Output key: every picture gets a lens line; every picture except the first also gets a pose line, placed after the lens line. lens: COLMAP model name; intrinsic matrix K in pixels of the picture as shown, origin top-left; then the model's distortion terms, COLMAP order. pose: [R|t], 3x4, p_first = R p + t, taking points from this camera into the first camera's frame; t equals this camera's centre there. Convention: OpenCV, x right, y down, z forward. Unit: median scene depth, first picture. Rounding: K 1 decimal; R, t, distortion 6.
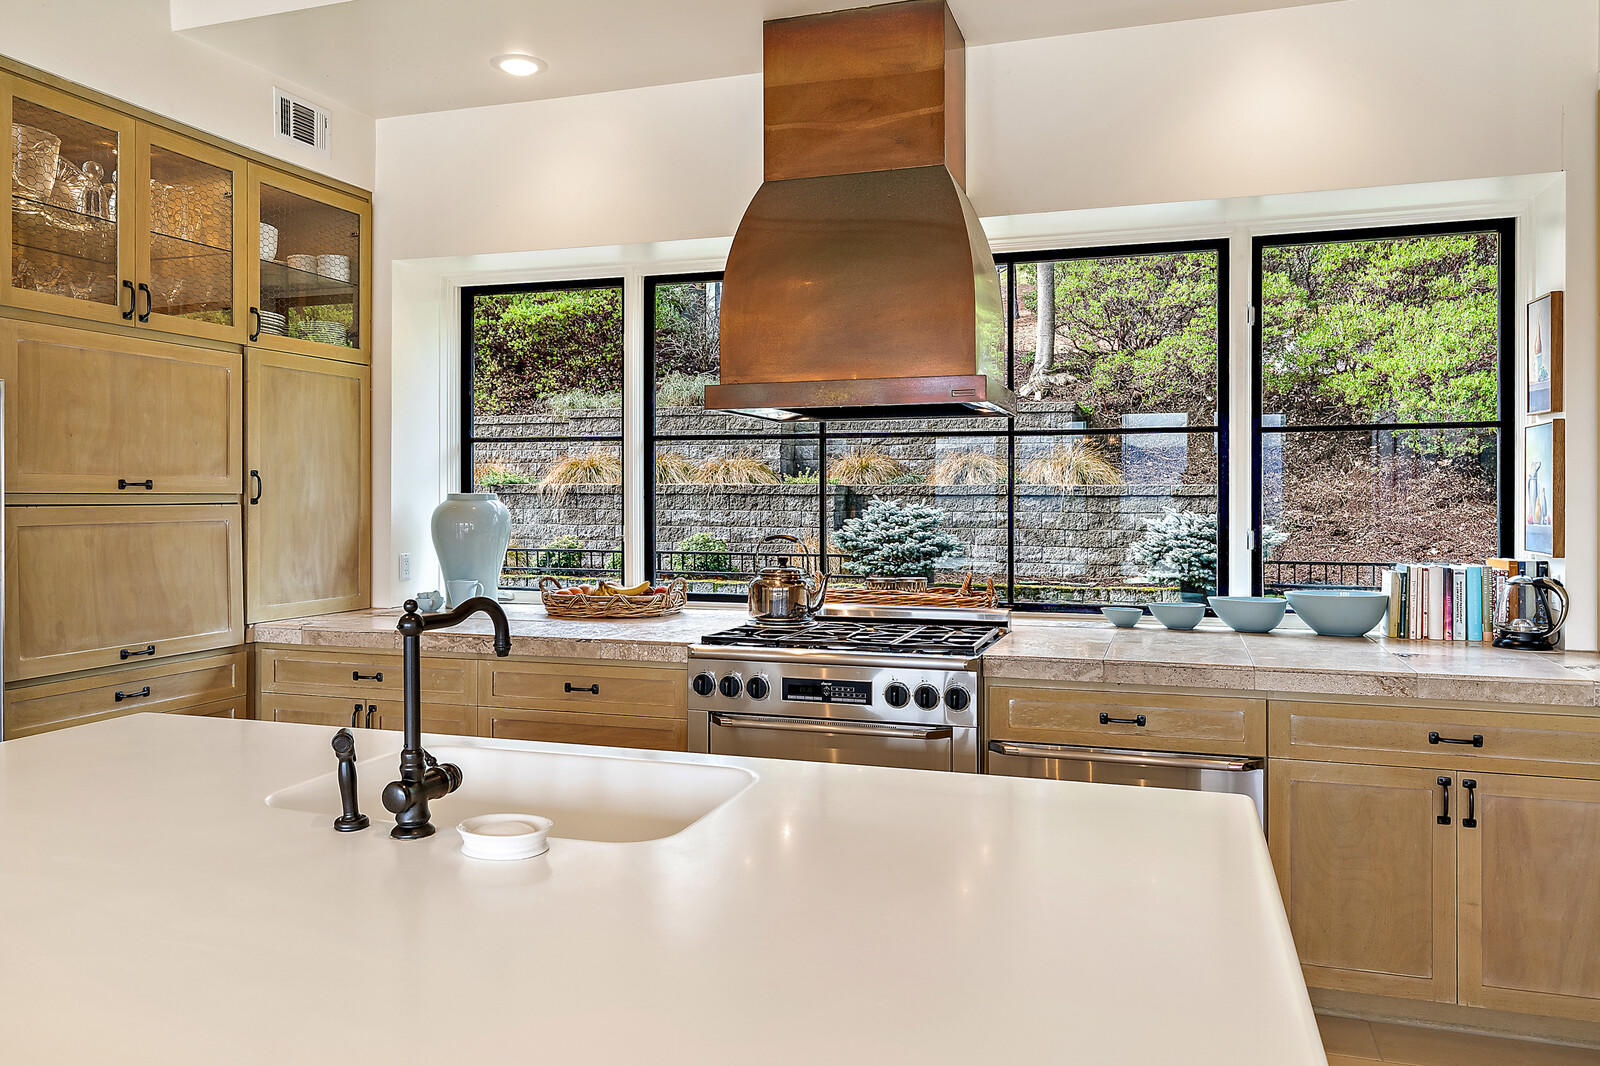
lens RADIAL K [[1141.4, 0, 818.9], [0, 1141.4, 494.3], [0, 0, 1]] dist [-0.003368, -0.001708]
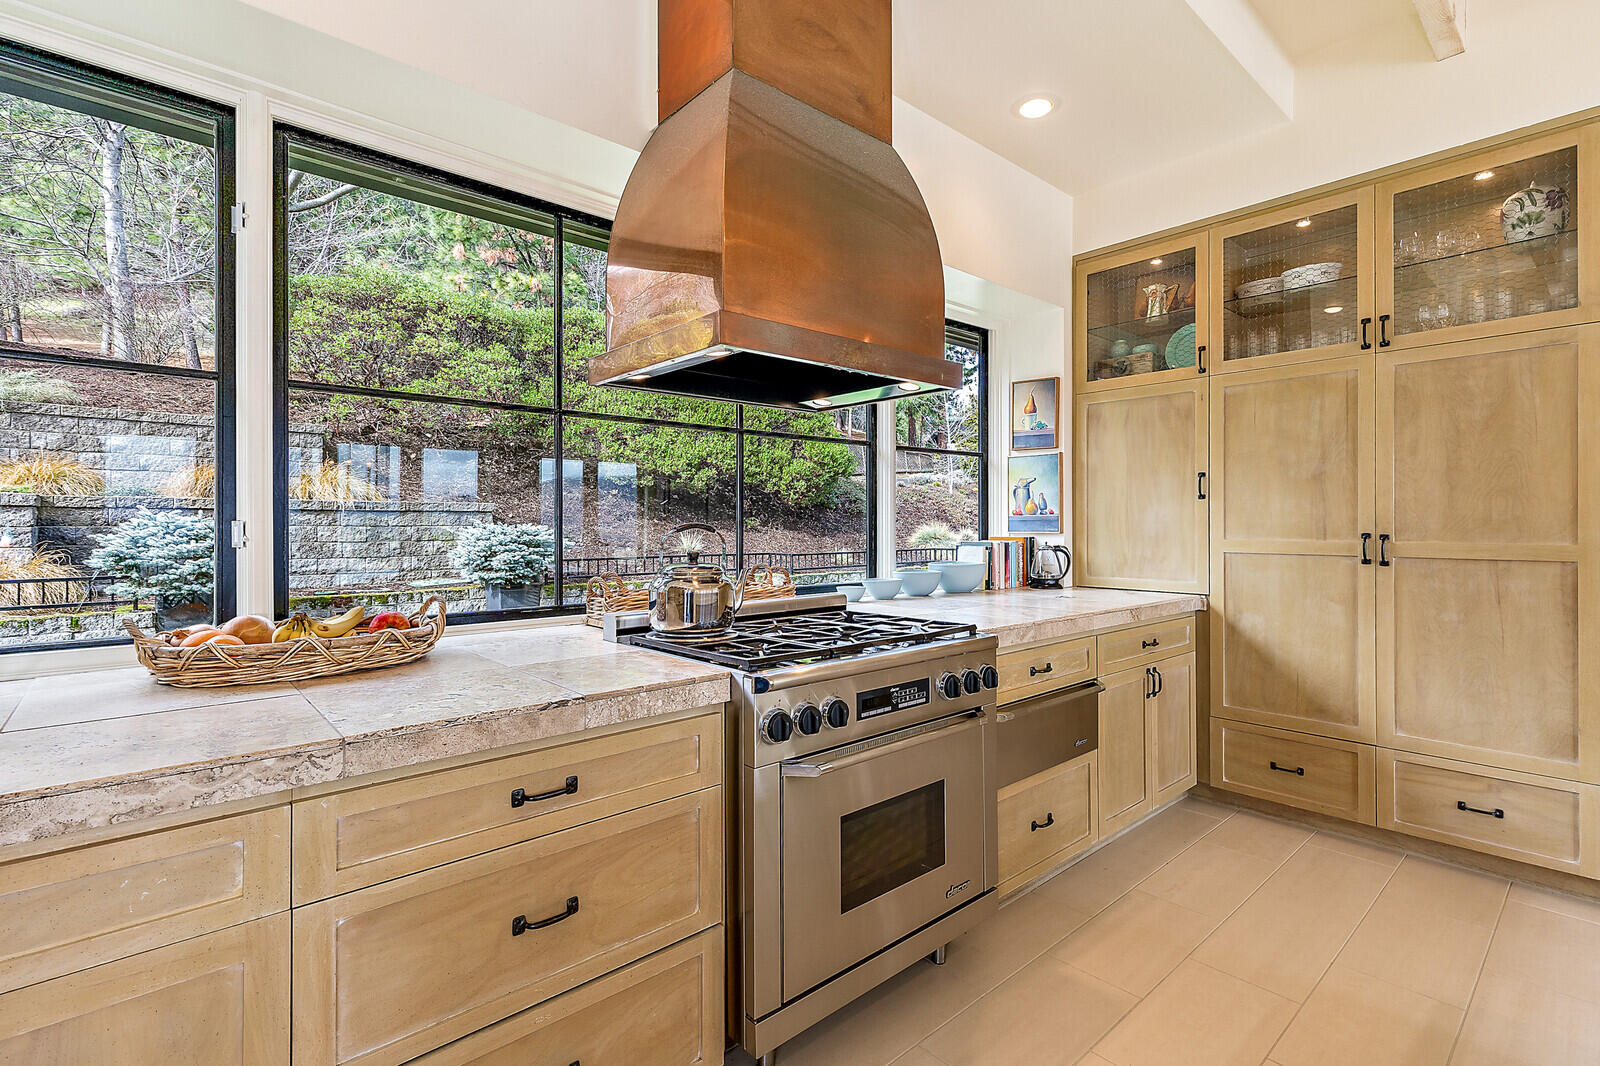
lens RADIAL K [[736.9, 0, 815.8], [0, 736.9, 520.6], [0, 0, 1]] dist [0.011796, -0.000016]
pose [[0.505018, 0.004396, 0.863098, -0.436803], [-0.000328, 0.999988, -0.004901, 0.036150], [-0.863109, 0.002192, 0.505013, 0.669010]]
